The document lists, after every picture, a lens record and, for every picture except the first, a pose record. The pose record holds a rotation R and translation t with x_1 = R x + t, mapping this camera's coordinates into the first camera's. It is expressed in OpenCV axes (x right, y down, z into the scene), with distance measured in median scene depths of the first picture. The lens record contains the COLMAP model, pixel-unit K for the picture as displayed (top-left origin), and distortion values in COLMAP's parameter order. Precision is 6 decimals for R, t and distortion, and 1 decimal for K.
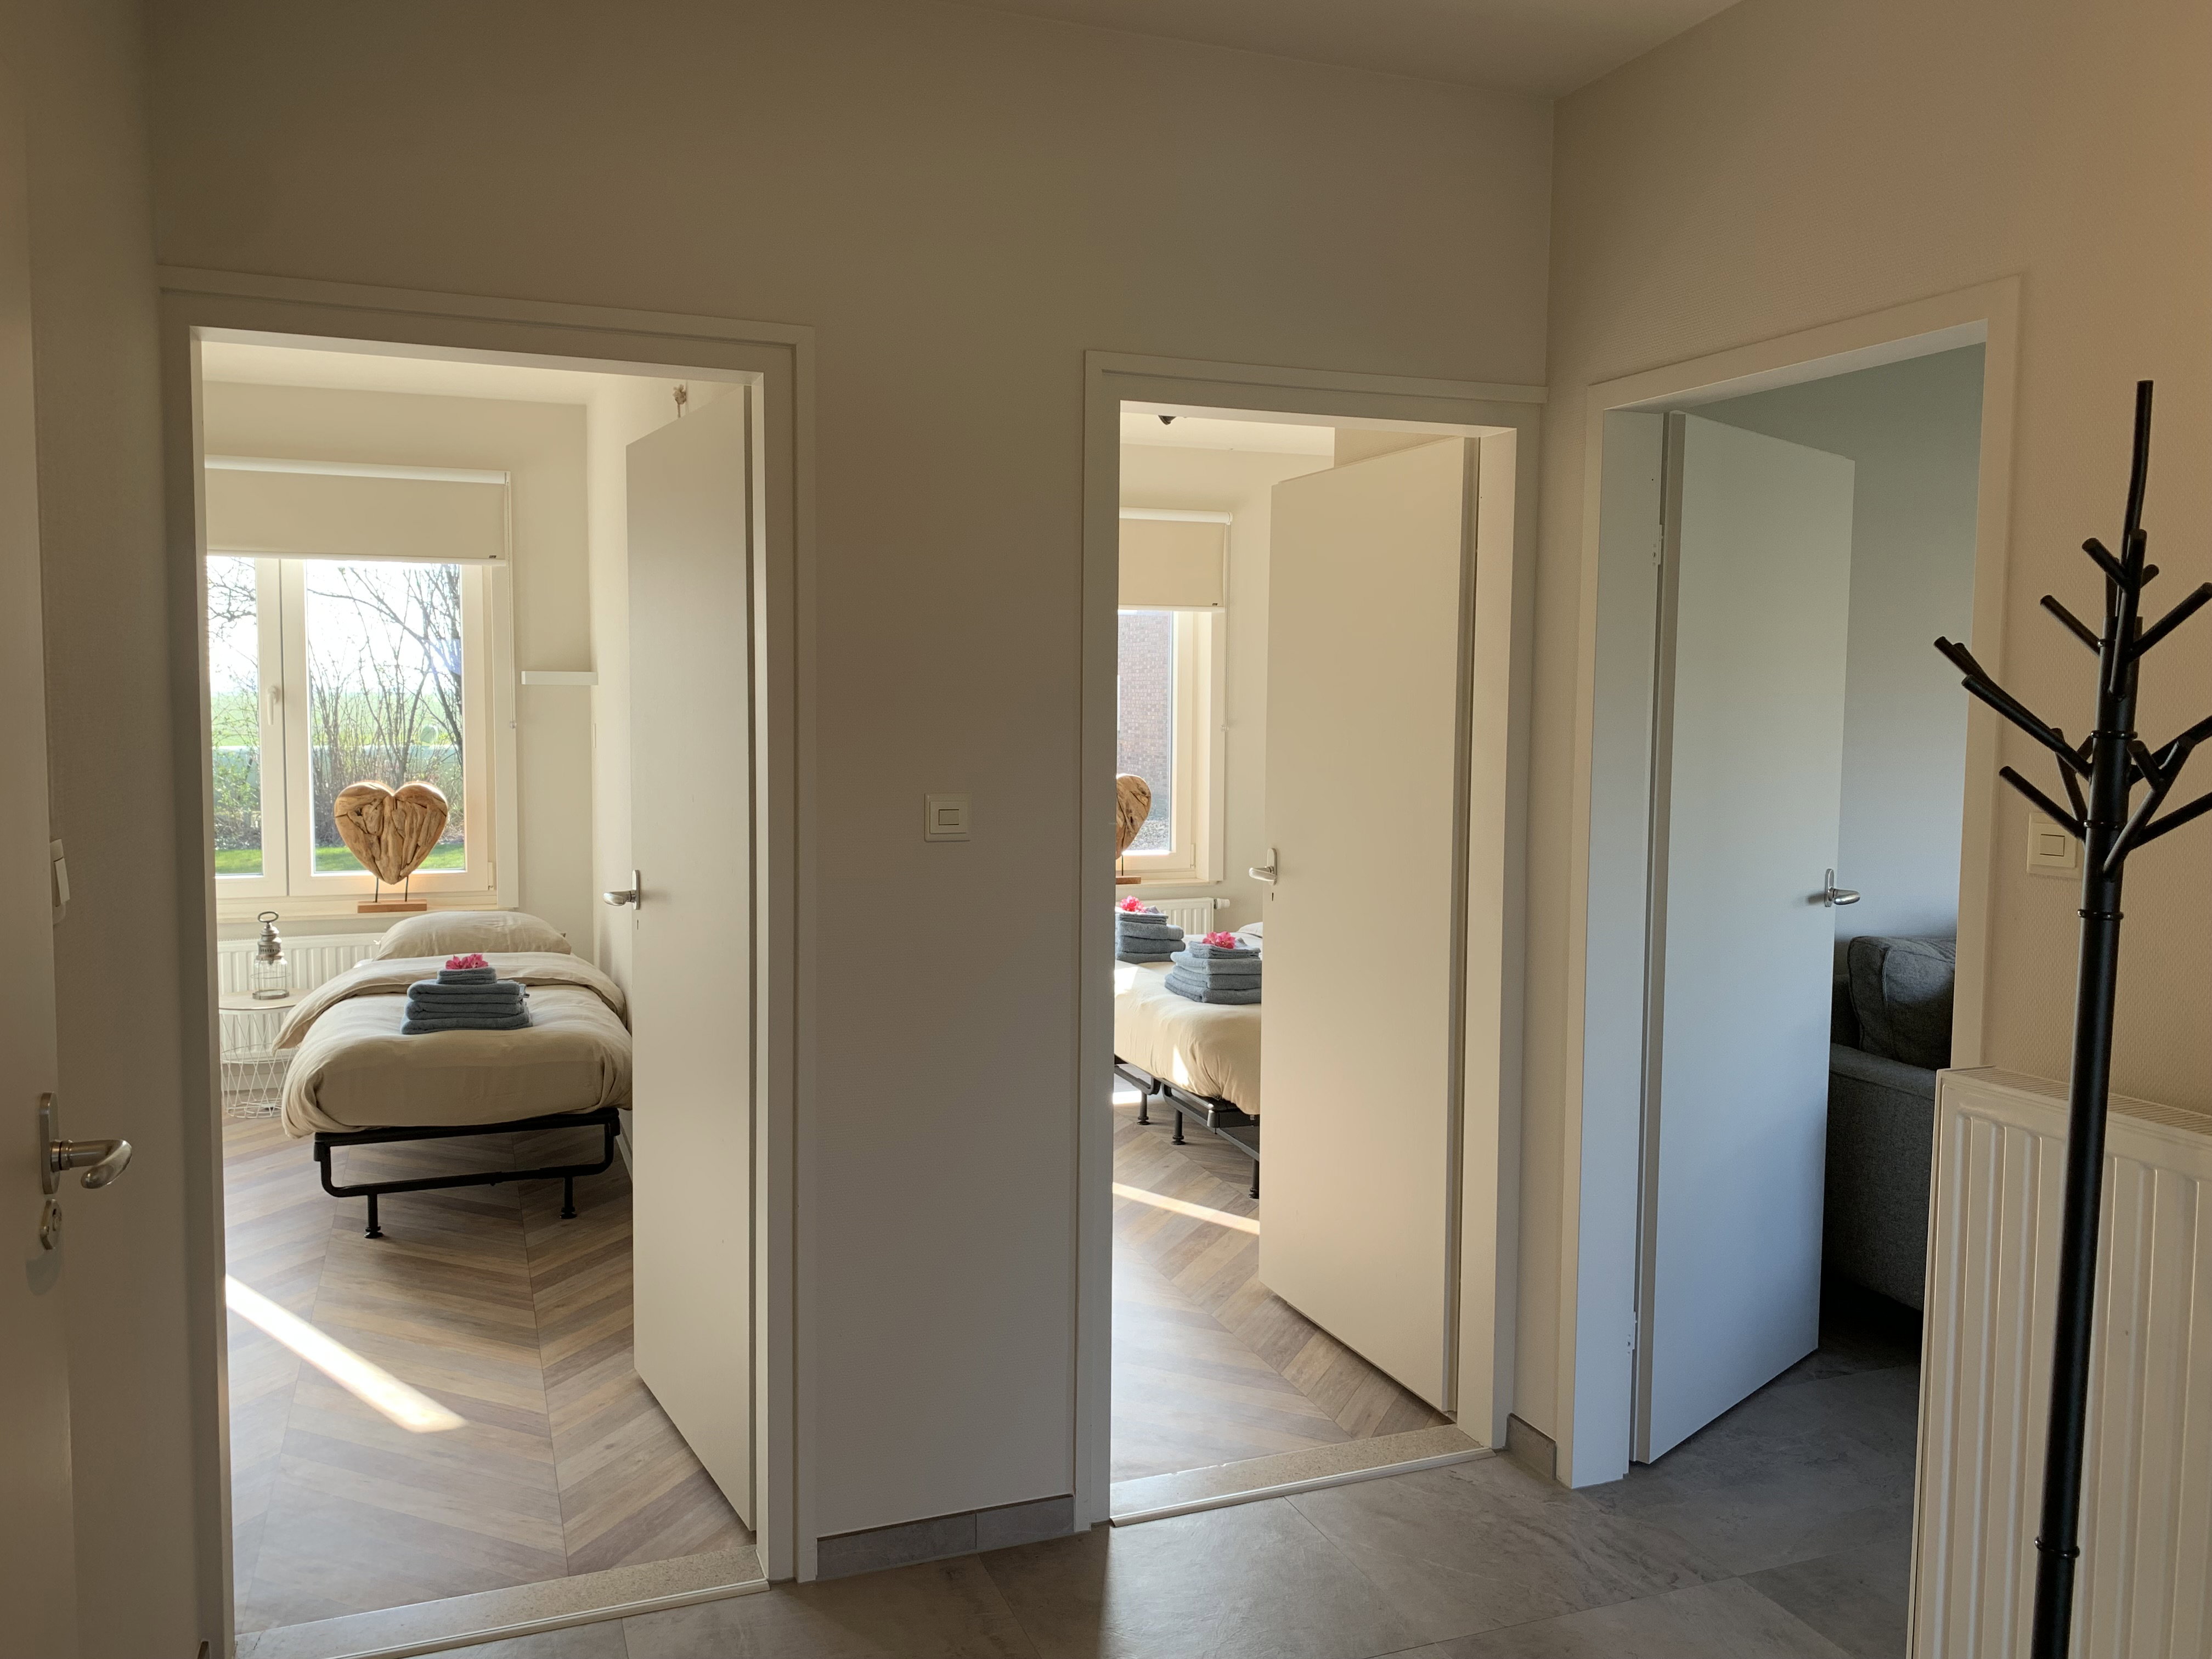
lens RADIAL K [[1670.7, 0, 1092.0], [0, 1670.7, 796.5], [0, 0, 1]] dist [0.074214, -0.092651]
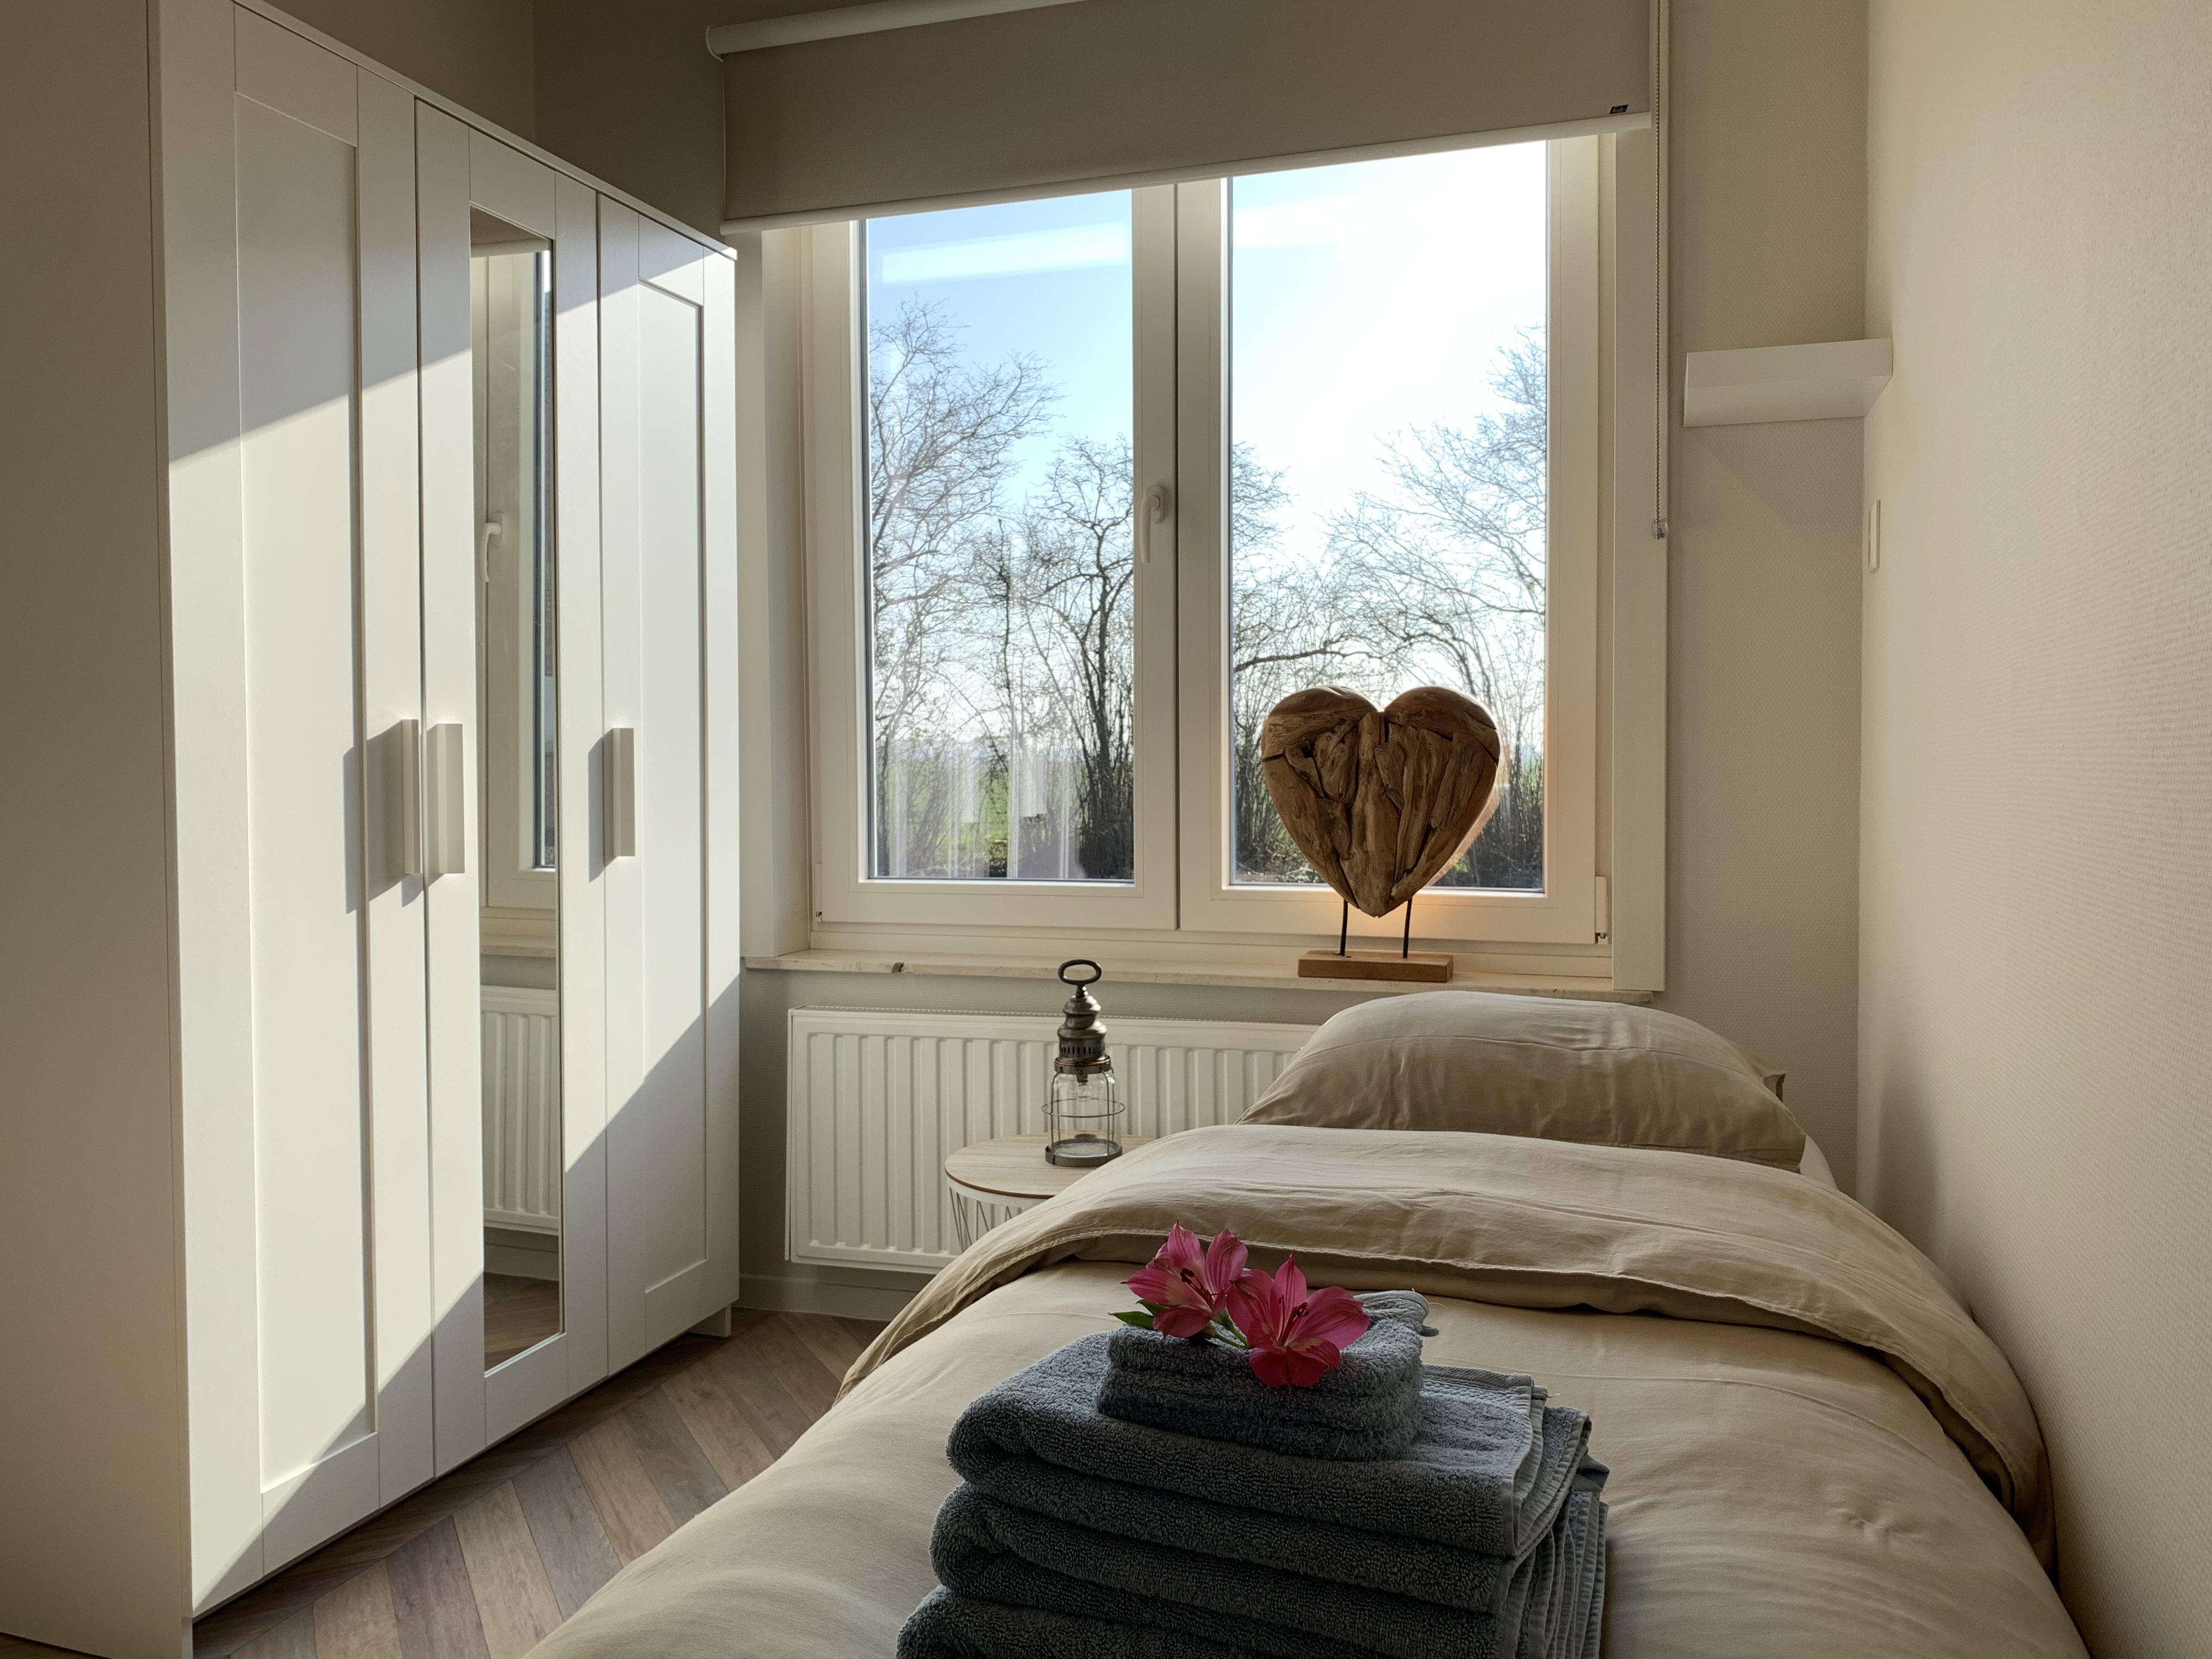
lens RADIAL K [[1670.7, 0, 1092.0], [0, 1670.7, 796.5], [0, 0, 1]] dist [0.074214, -0.092651]
pose [[0.770210, 0.005697, -0.637765, -0.196975], [-0.030064, 0.999173, -0.027382, 0.035558], [0.637082, 0.040263, 0.769744, 0.625117]]
